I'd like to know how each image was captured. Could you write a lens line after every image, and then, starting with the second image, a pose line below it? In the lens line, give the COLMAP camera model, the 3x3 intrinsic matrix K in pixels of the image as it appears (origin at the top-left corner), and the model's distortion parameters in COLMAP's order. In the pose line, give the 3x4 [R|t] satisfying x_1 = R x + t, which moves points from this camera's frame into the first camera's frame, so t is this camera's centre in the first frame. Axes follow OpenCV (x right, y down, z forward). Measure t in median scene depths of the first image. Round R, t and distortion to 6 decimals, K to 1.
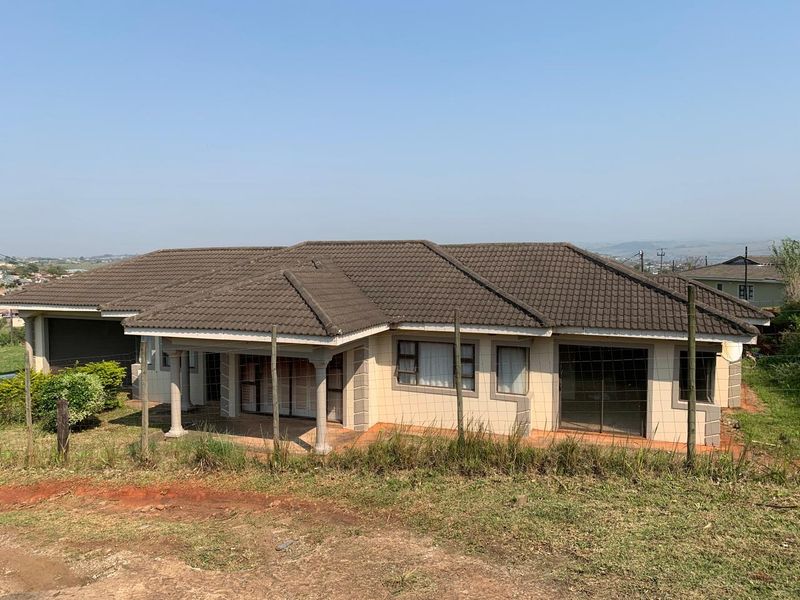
lens RADIAL K [[615.8, 0, 398.1], [0, 615.8, 298.8], [0, 0, 1]] dist [0.000328, -0.007103]
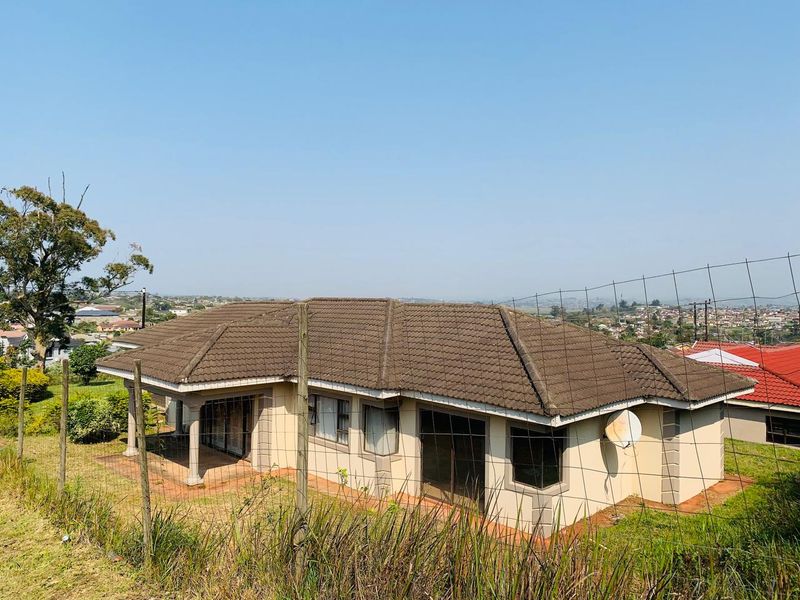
lens RADIAL K [[615.8, 0, 398.1], [0, 615.8, 298.8], [0, 0, 1]] dist [0.000328, -0.007103]
pose [[0.914704, 0.016811, -0.403775, 0.622986], [-0.045287, 0.997105, -0.061079, -0.041205], [0.401579, 0.074155, 0.912817, 0.059068]]
